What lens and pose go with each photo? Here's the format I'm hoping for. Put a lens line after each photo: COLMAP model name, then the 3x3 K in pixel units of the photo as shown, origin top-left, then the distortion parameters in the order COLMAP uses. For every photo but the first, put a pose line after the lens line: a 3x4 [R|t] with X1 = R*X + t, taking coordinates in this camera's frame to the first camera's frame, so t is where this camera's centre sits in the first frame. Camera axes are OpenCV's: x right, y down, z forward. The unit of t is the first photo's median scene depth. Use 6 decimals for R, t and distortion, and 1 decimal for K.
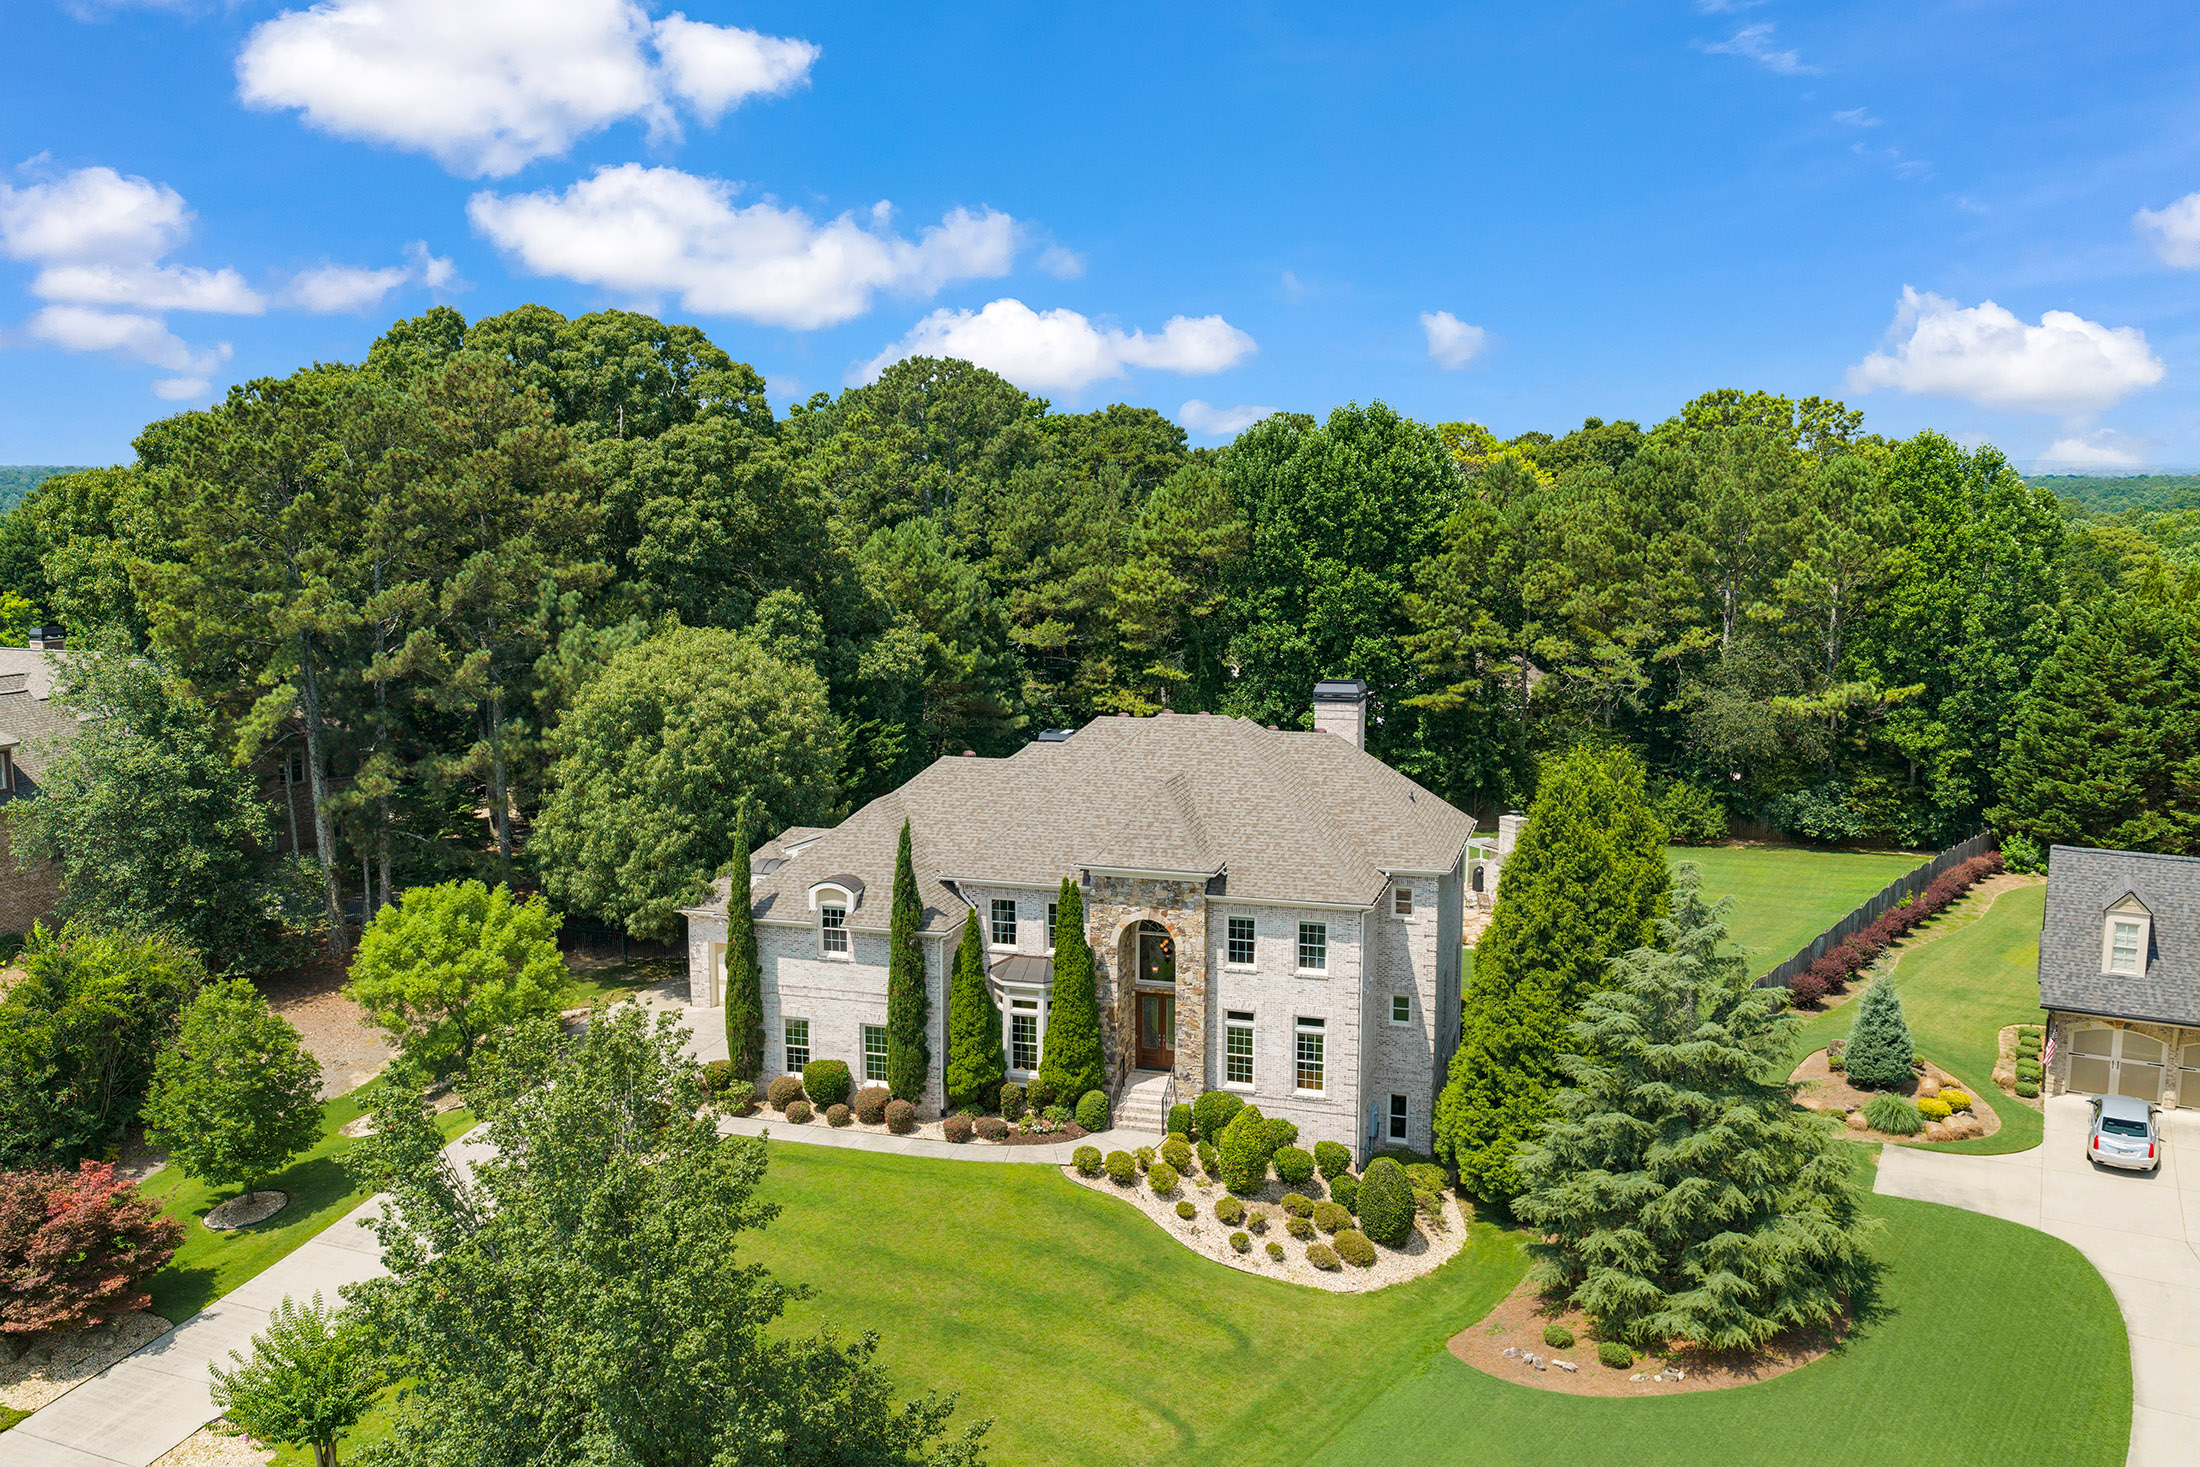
lens RADIAL K [[1817.3, 0, 1093.3], [0, 1817.3, 736.5], [0, 0, 1]] dist [0.025026, -0.042074]
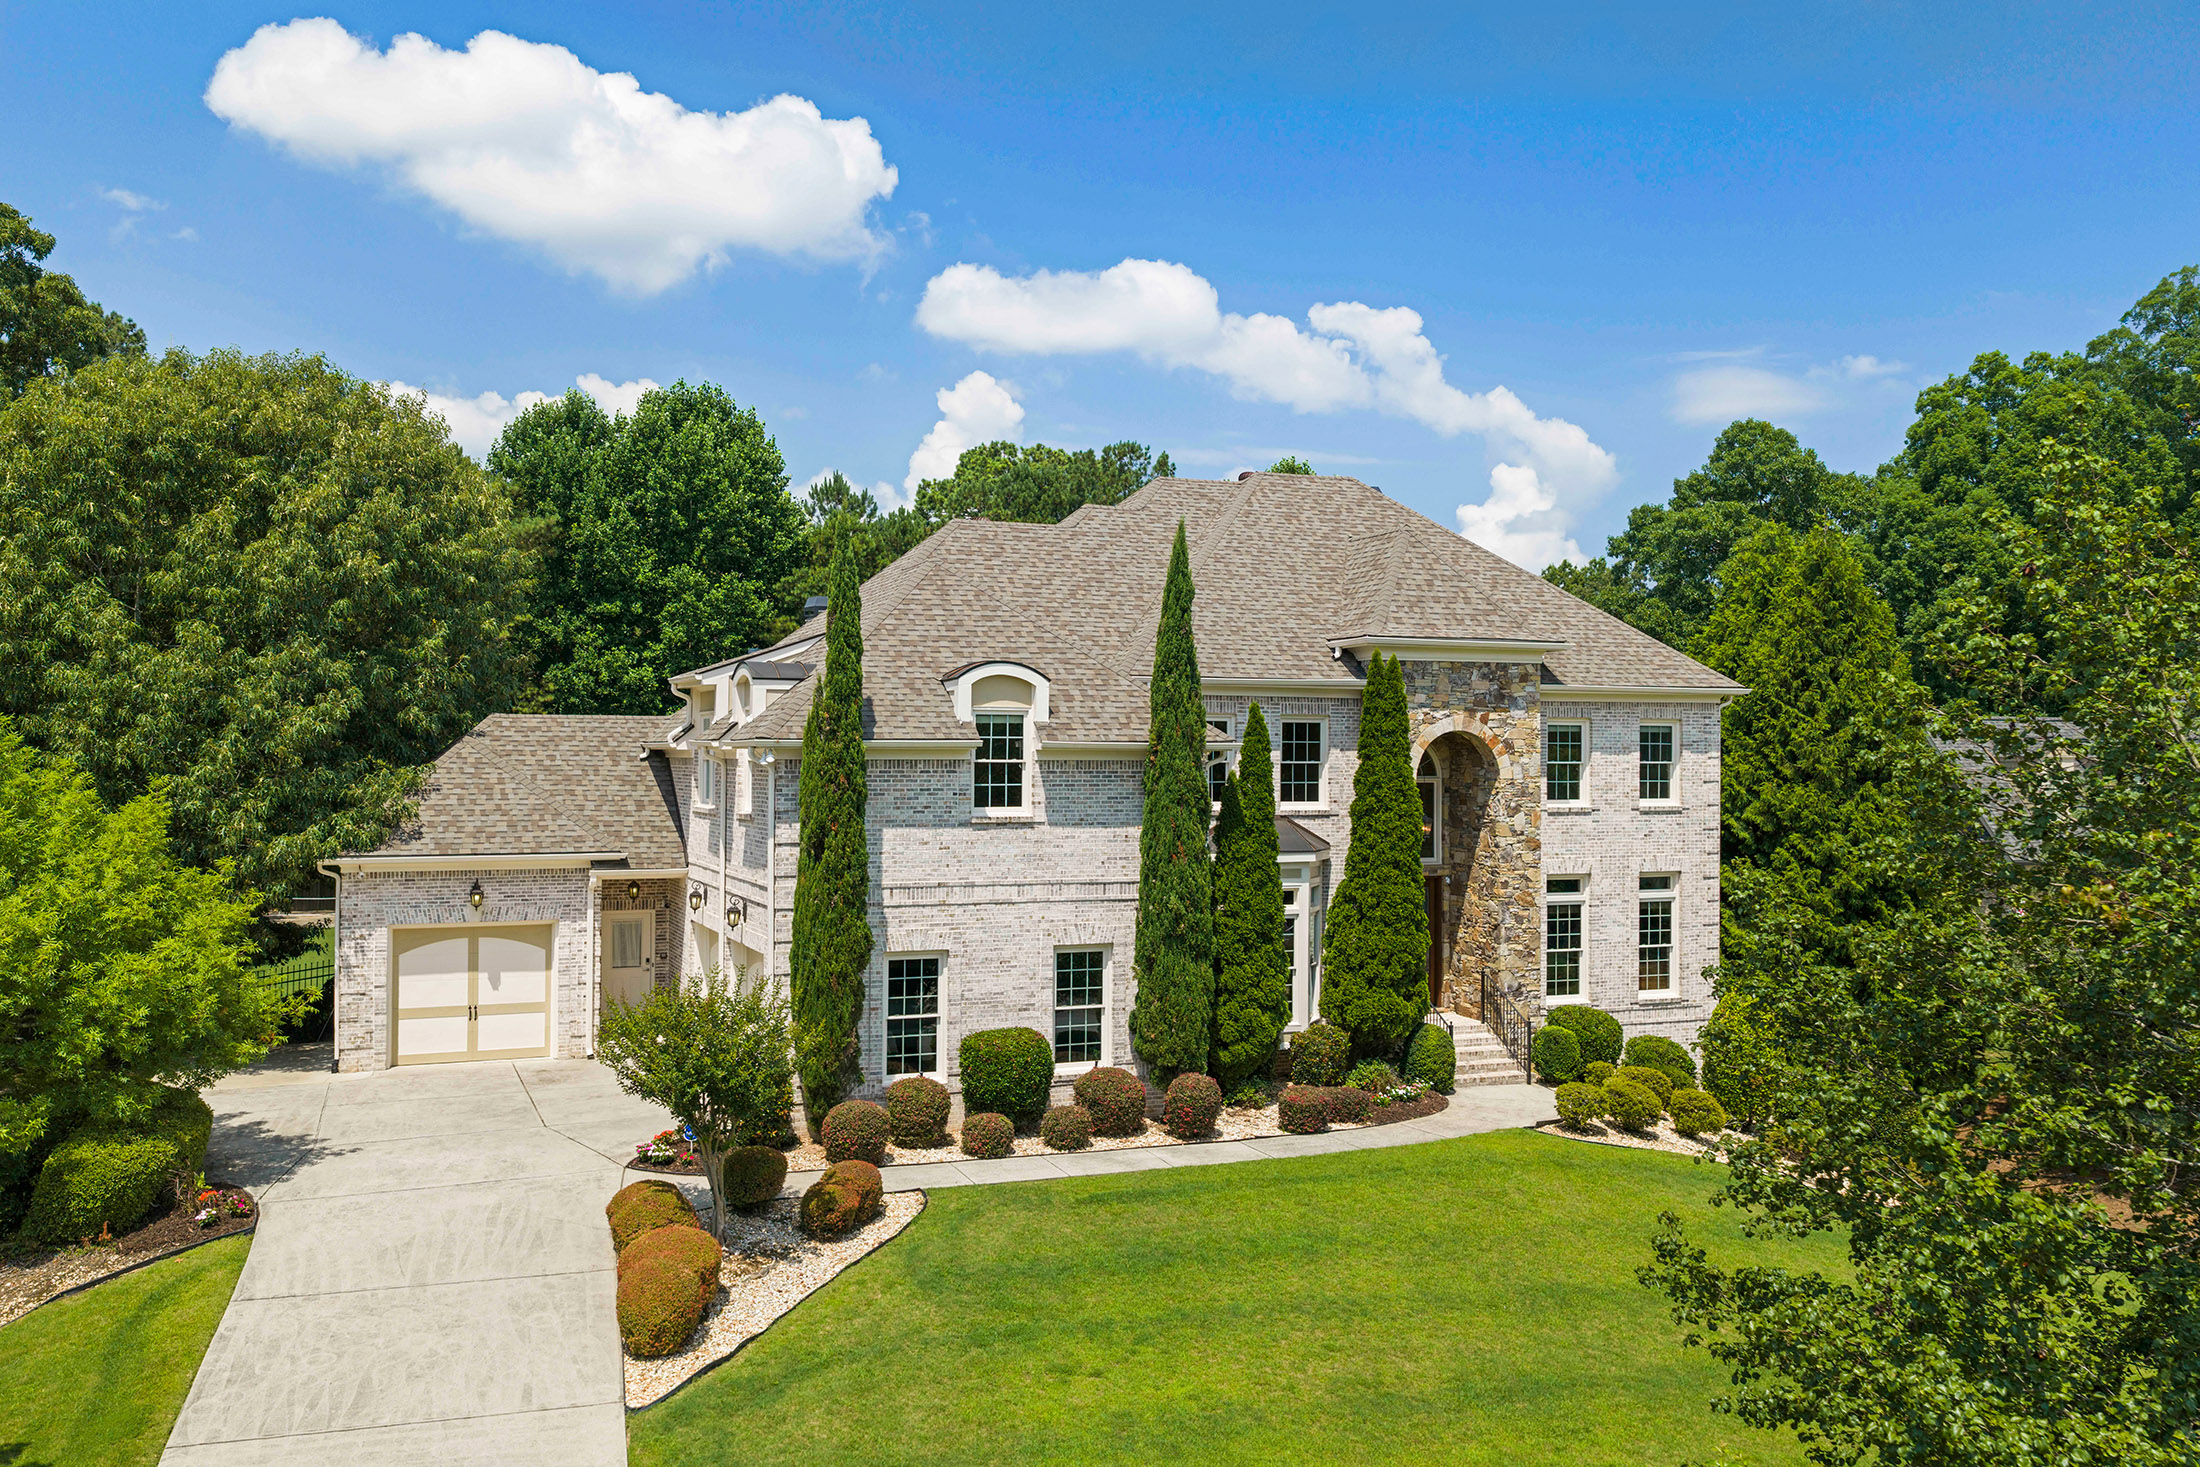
lens RADIAL K [[1843.7, 0, 1100.0], [0, 1843.7, 733.5], [0, 0, 1]] dist [0.004864, -0.004447]
pose [[0.771912, 0.011446, 0.635626, -0.449451], [0.087336, 0.988449, -0.123862, 0.165858], [-0.629701, 0.151124, 0.761996, 0.602202]]
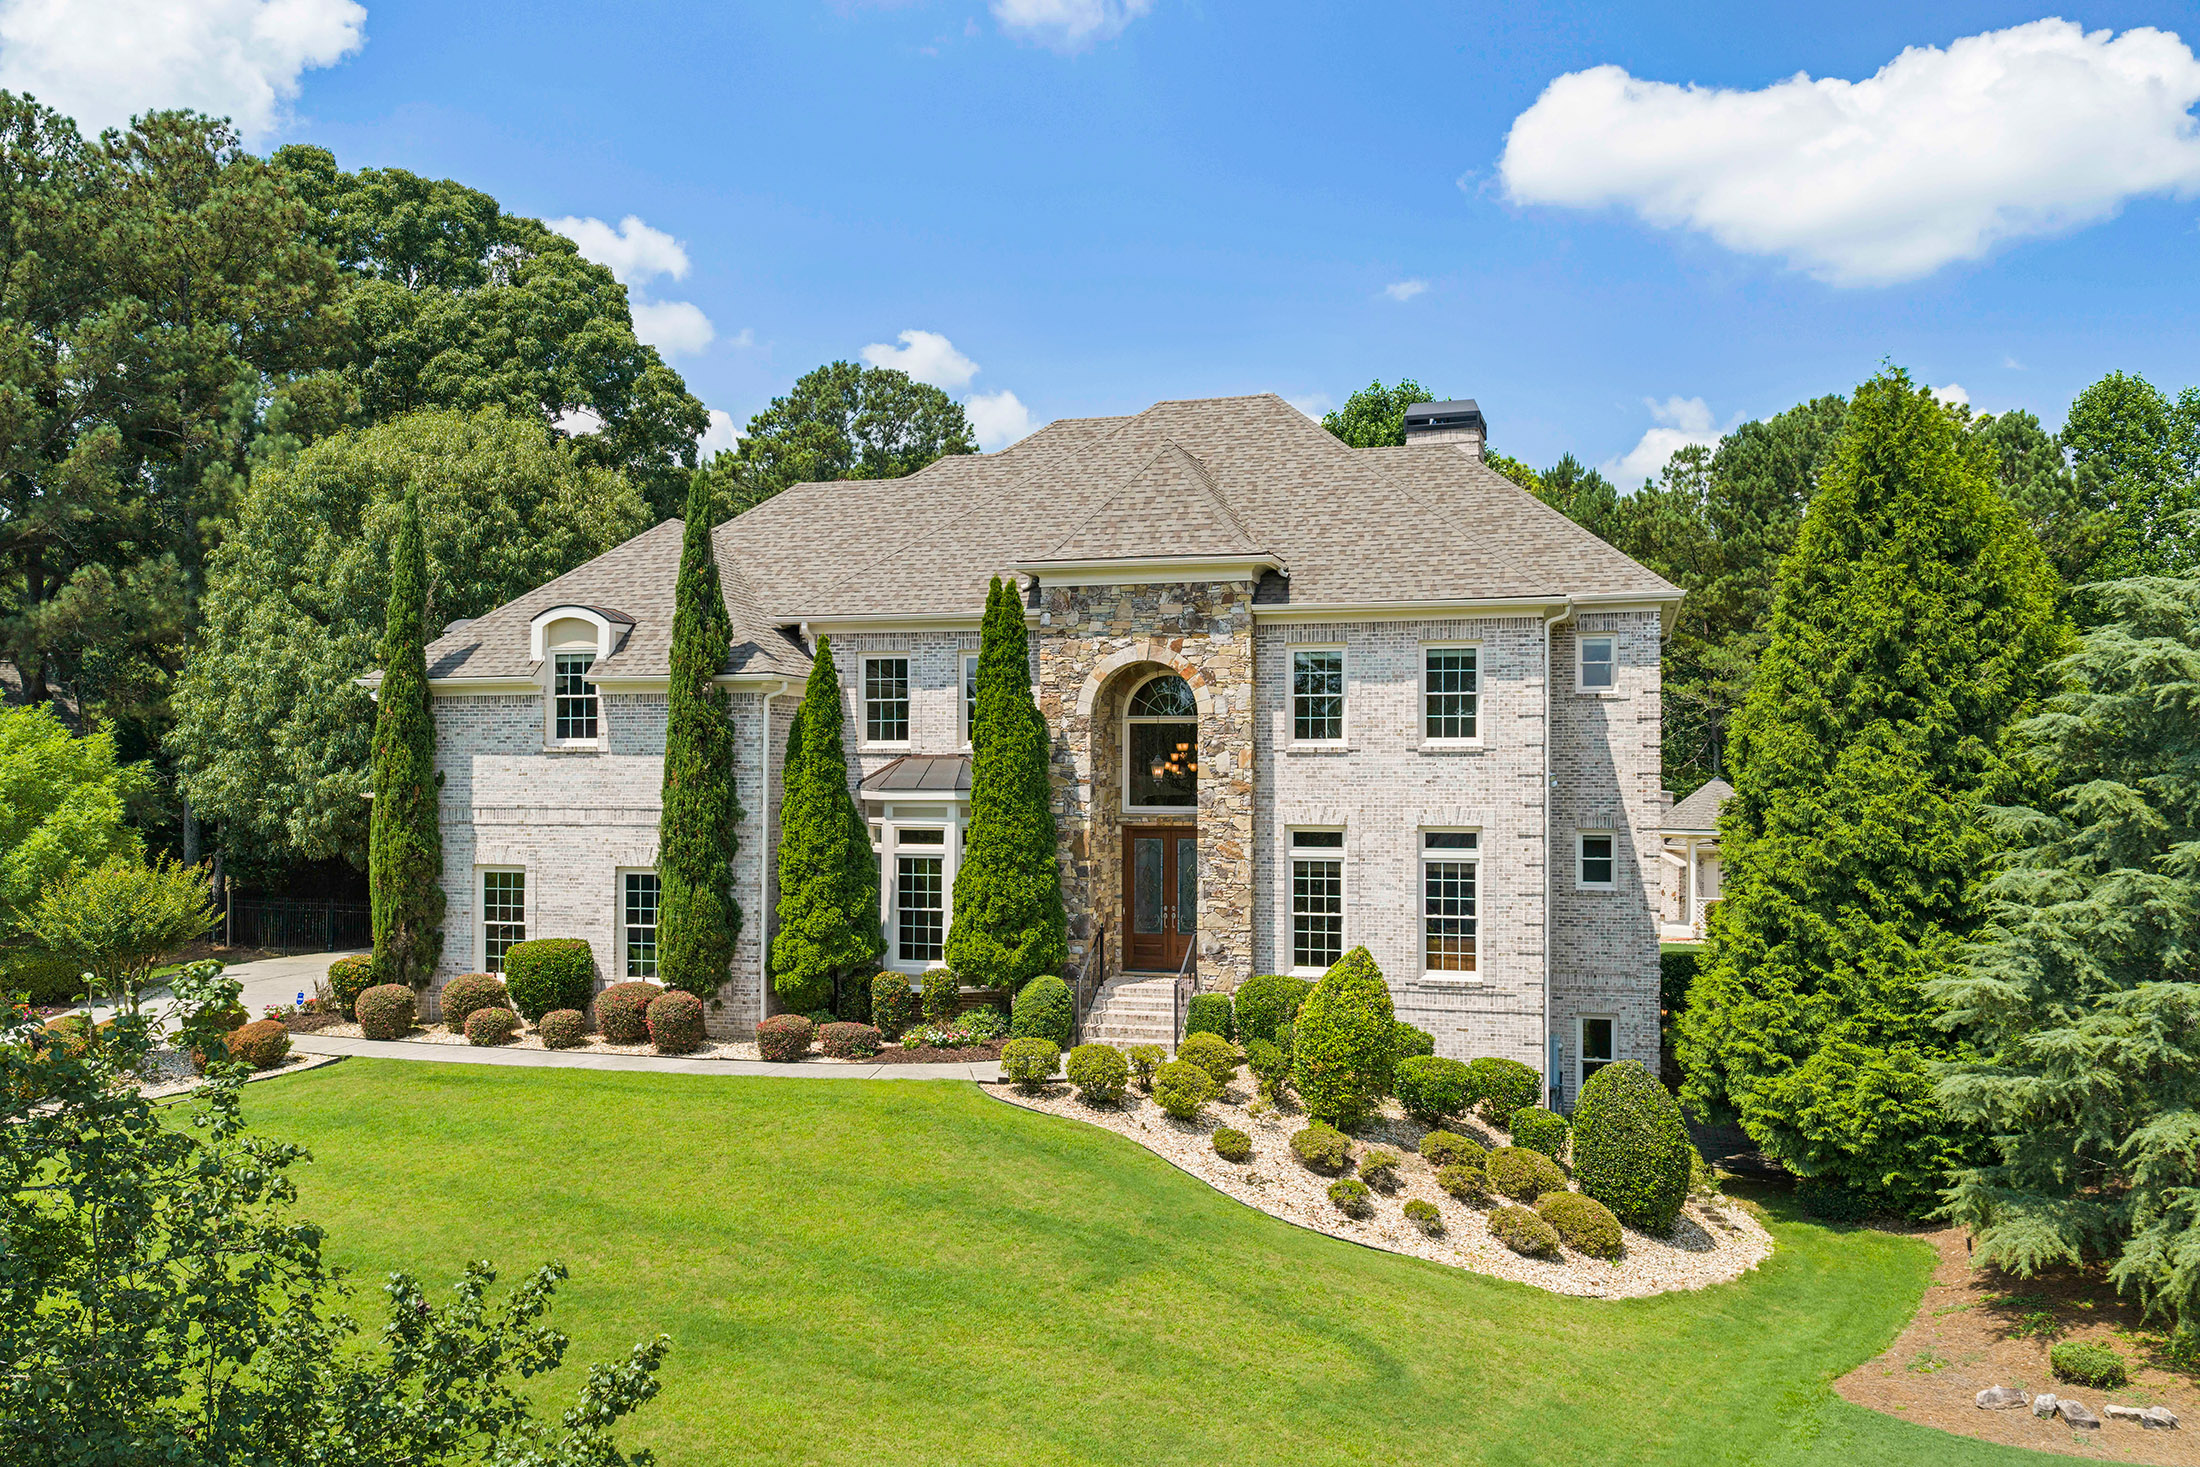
lens RADIAL K [[1832.8, 0, 1097.0], [0, 1832.8, 758.2], [0, 0, 1]] dist [0.014686, -0.007704]
pose [[0.999749, 0.002755, 0.022223, 0.003036], [0.000734, 0.987836, -0.155496, 0.213617], [-0.022381, 0.155474, 0.987586, 0.456618]]
